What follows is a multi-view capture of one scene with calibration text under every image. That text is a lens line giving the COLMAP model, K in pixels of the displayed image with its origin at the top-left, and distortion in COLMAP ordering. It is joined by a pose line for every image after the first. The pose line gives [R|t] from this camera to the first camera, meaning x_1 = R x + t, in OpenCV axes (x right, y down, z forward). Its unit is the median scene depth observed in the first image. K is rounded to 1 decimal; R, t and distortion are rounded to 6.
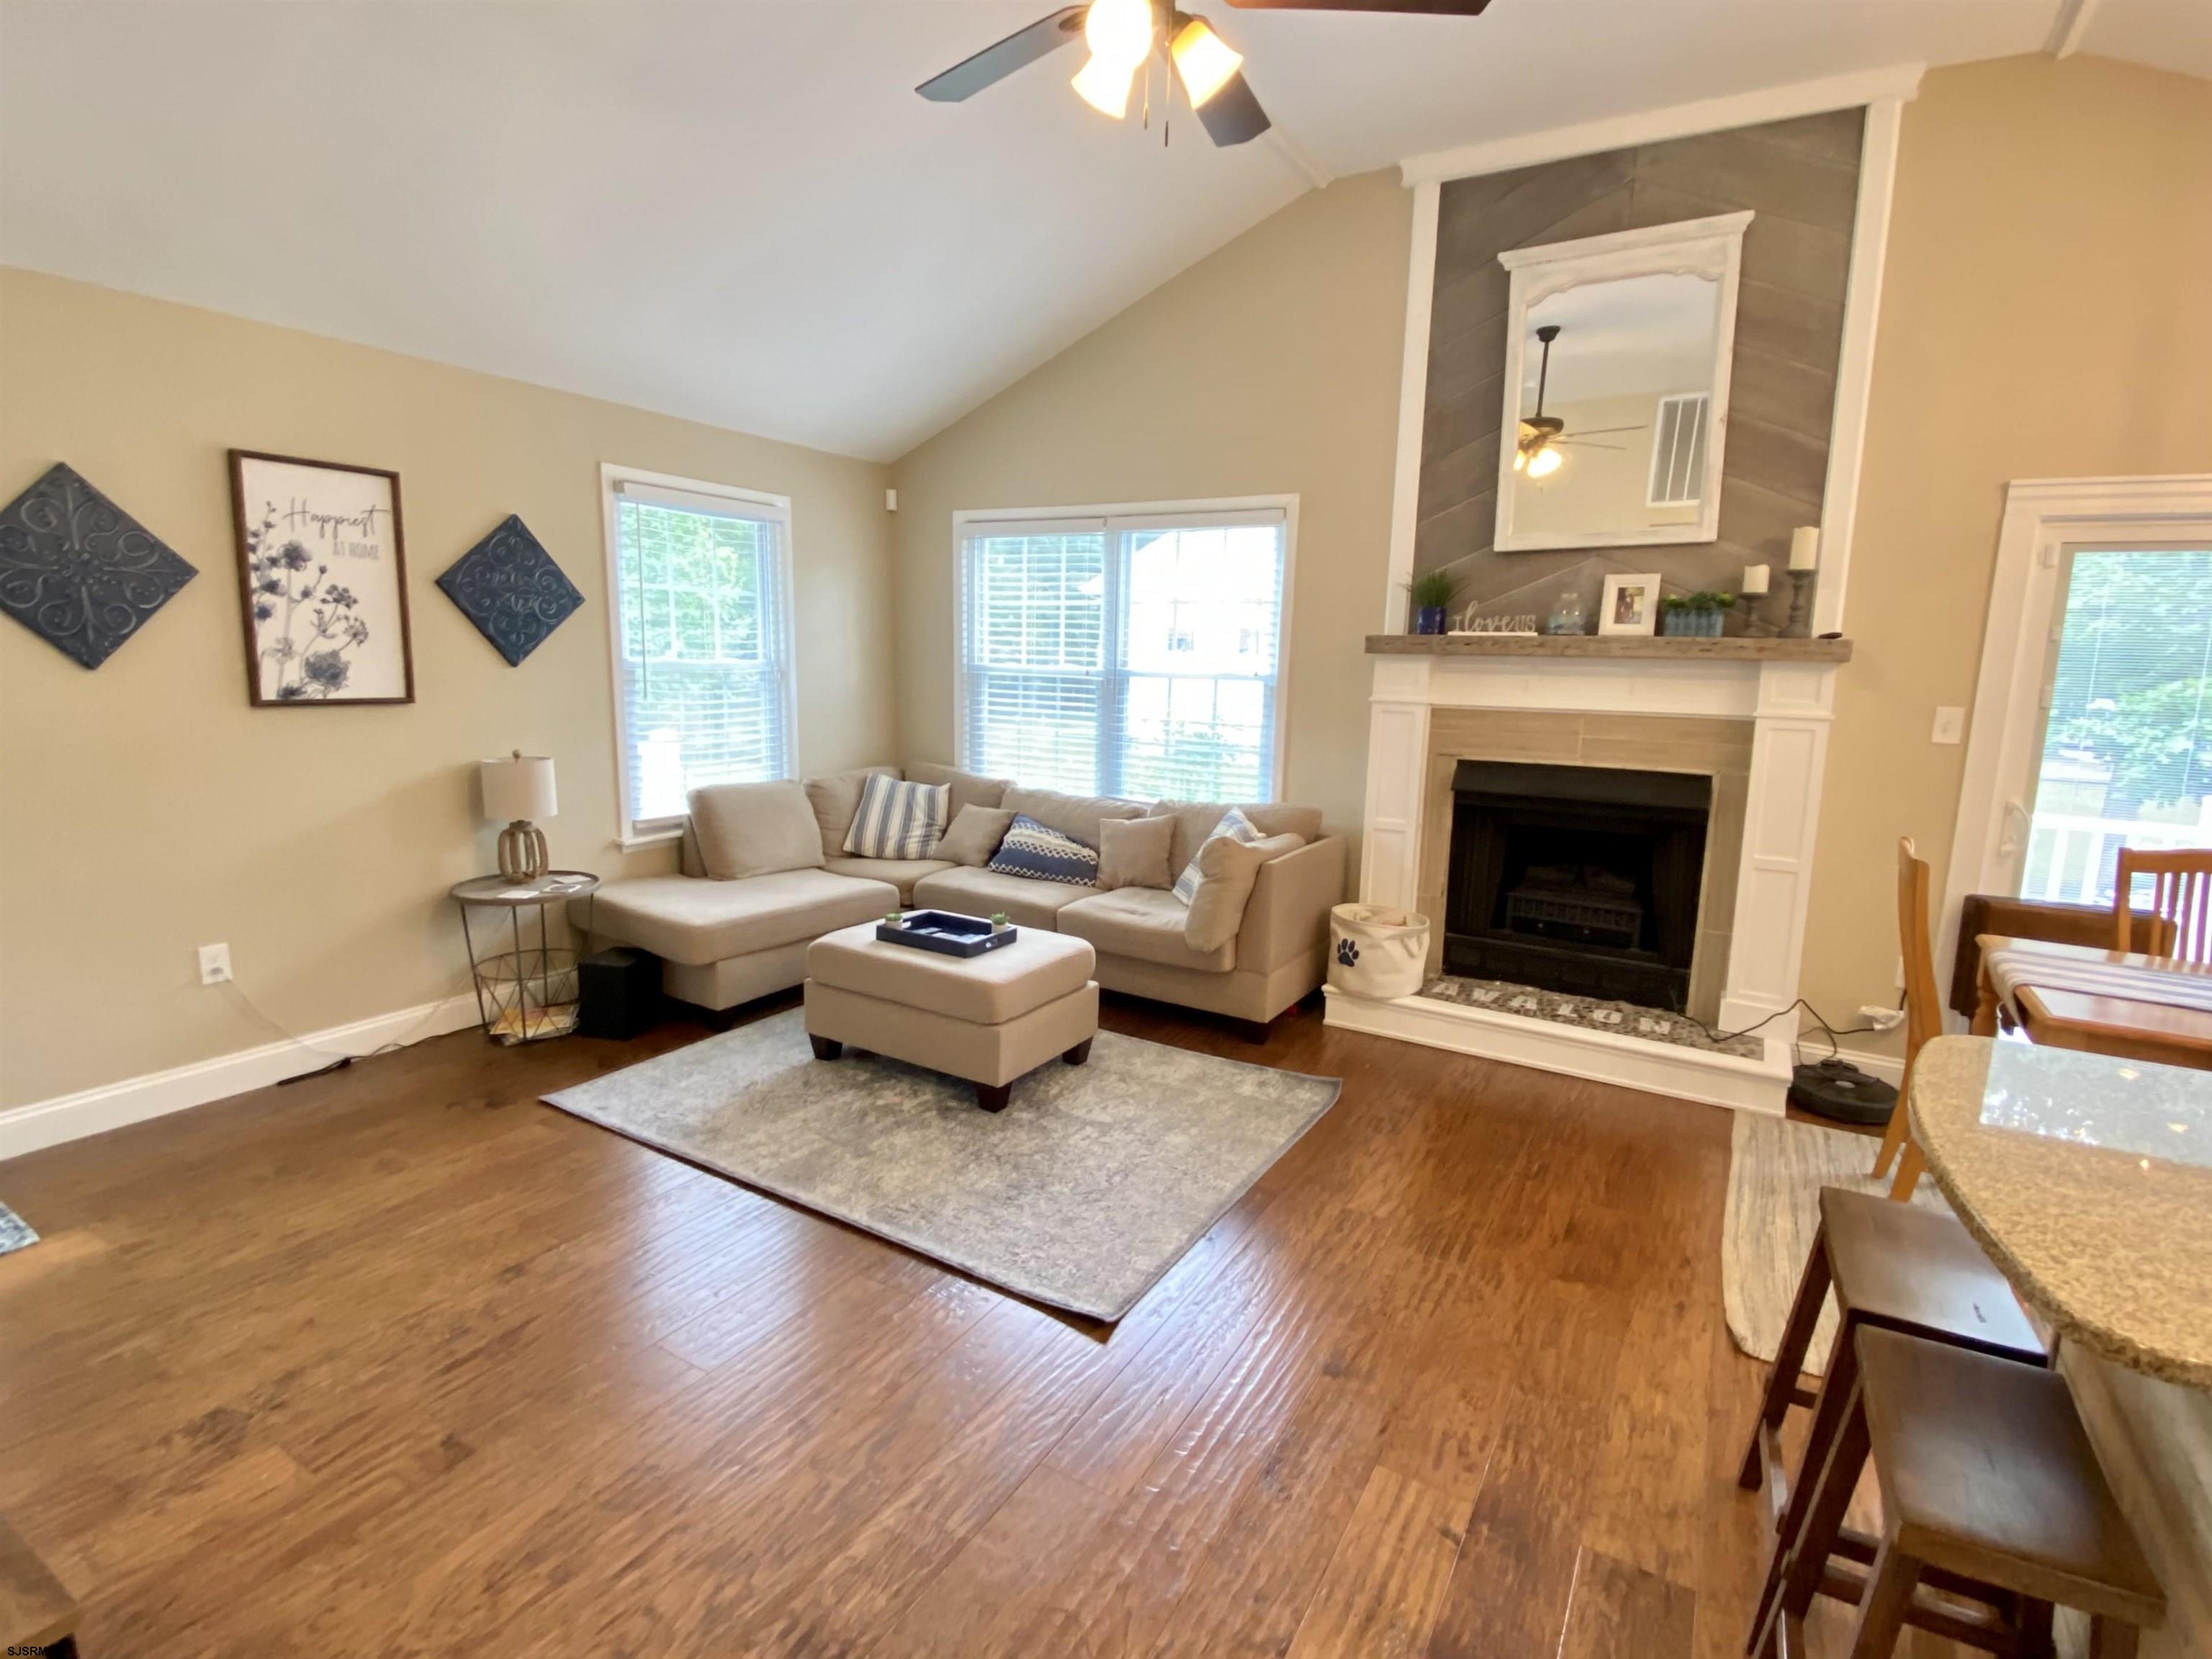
lens RADIAL K [[1057.8, 0, 1104.4], [0, 1057.8, 834.3], [0, 0, 1]] dist [0.039785, -0.044219]
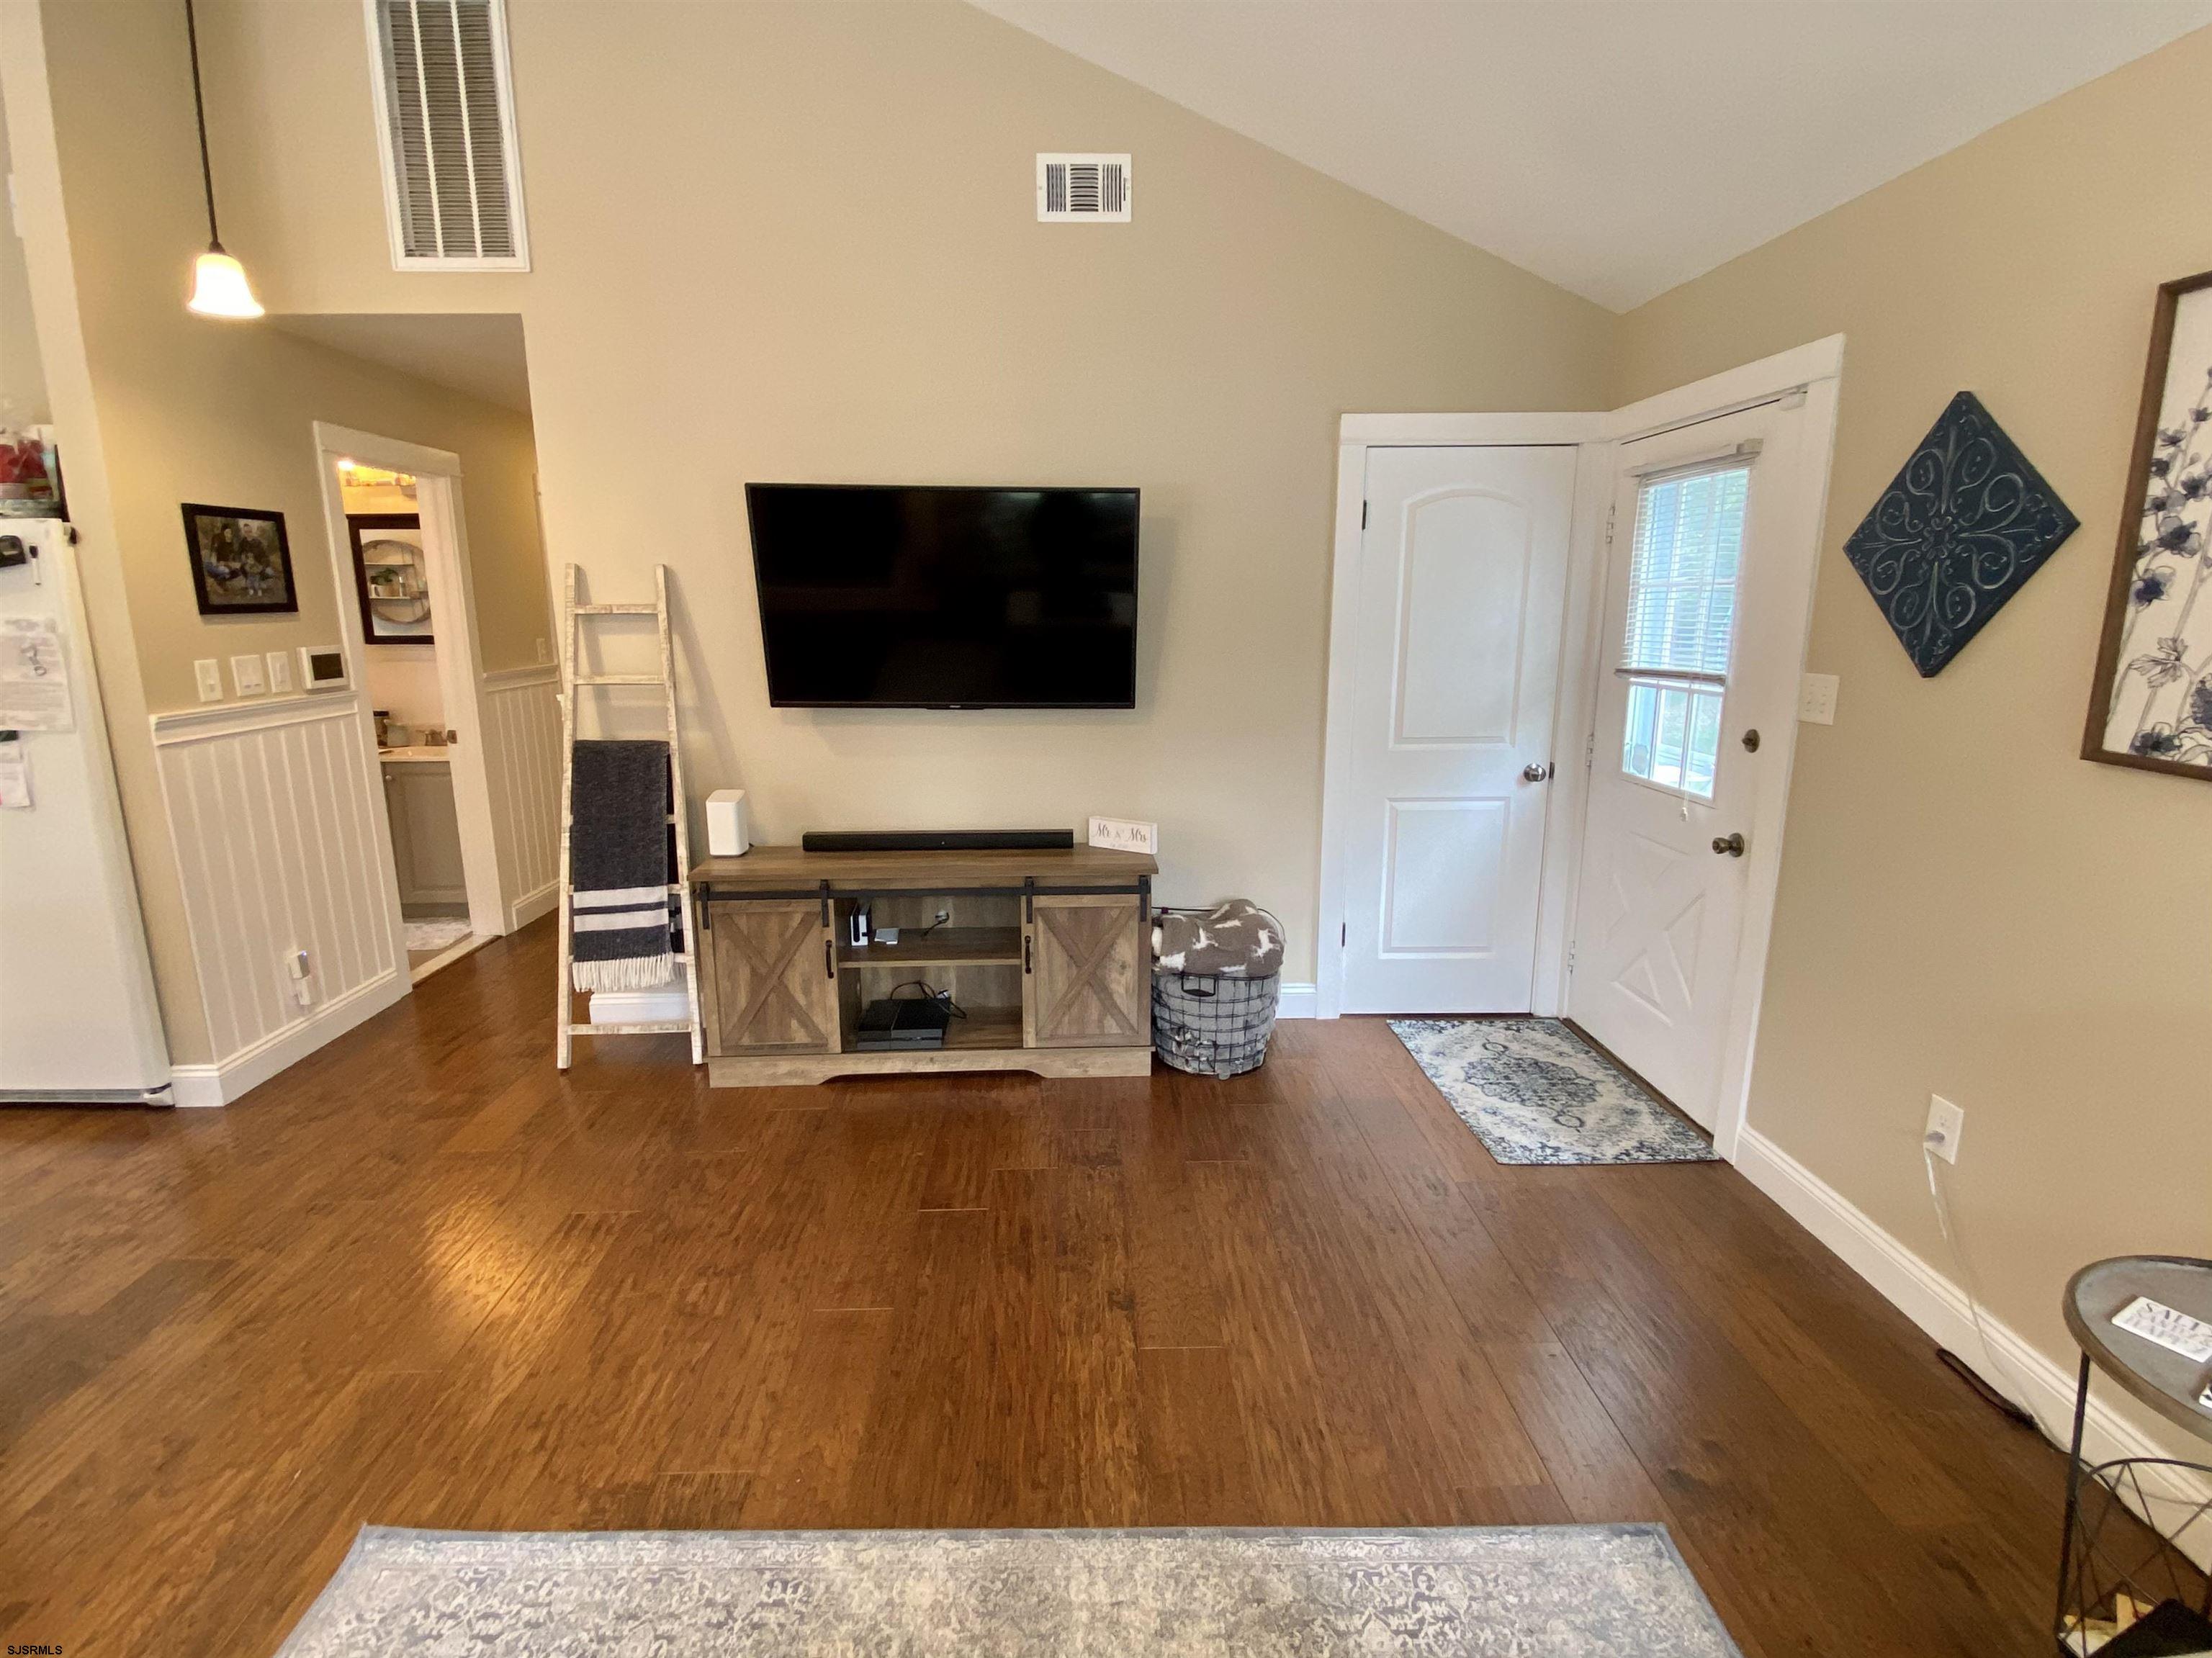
lens RADIAL K [[1081.3, 0, 1067.1], [0, 1081.3, 823.3], [0, 0, 1]] dist [0.040124, -0.029802]
pose [[-0.854435, 0.092574, -0.511244, -0.038085], [-0.095394, 0.939318, 0.329517, -0.199233], [0.510726, 0.330320, -0.793755, 1.051072]]
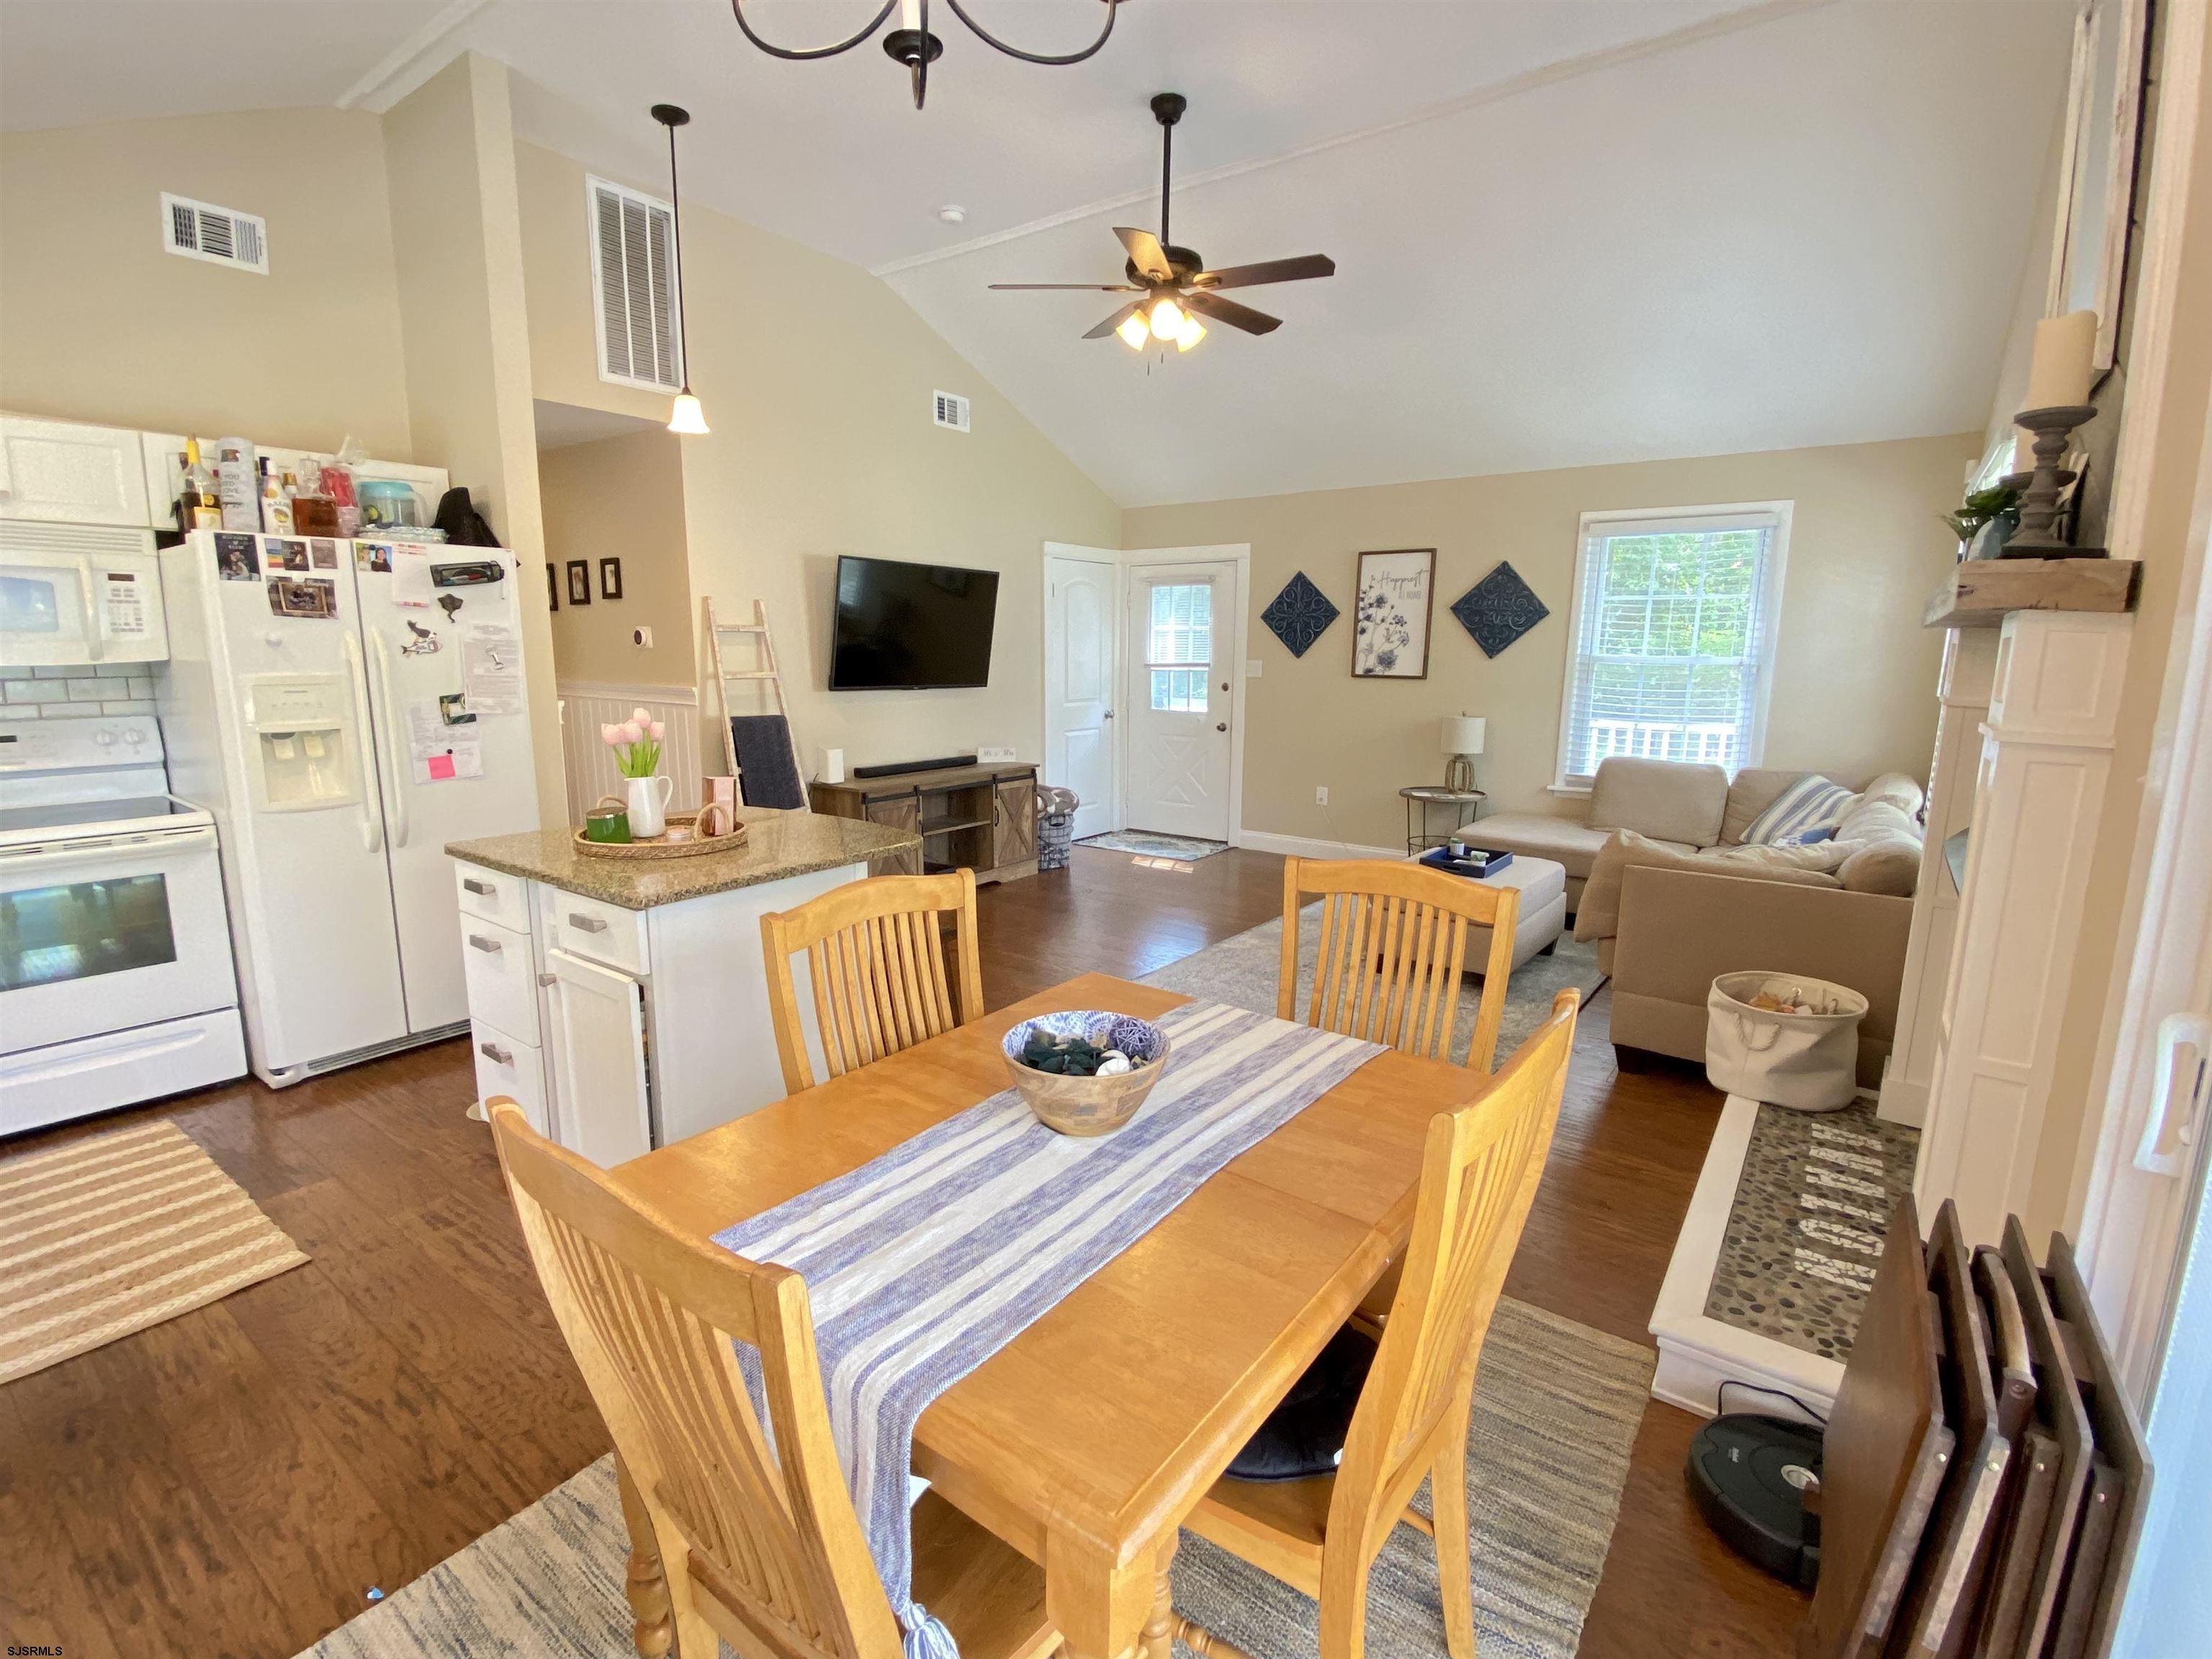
lens RADIAL K [[1057.8, 0, 1104.4], [0, 1057.8, 834.3], [0, 0, 1]] dist [0.039785, -0.044219]
pose [[-0.097741, 0.158167, -0.982563, 1.147950], [-0.173987, 0.969370, 0.173350, -0.085767], [0.979885, 0.187897, -0.067228, 0.639824]]
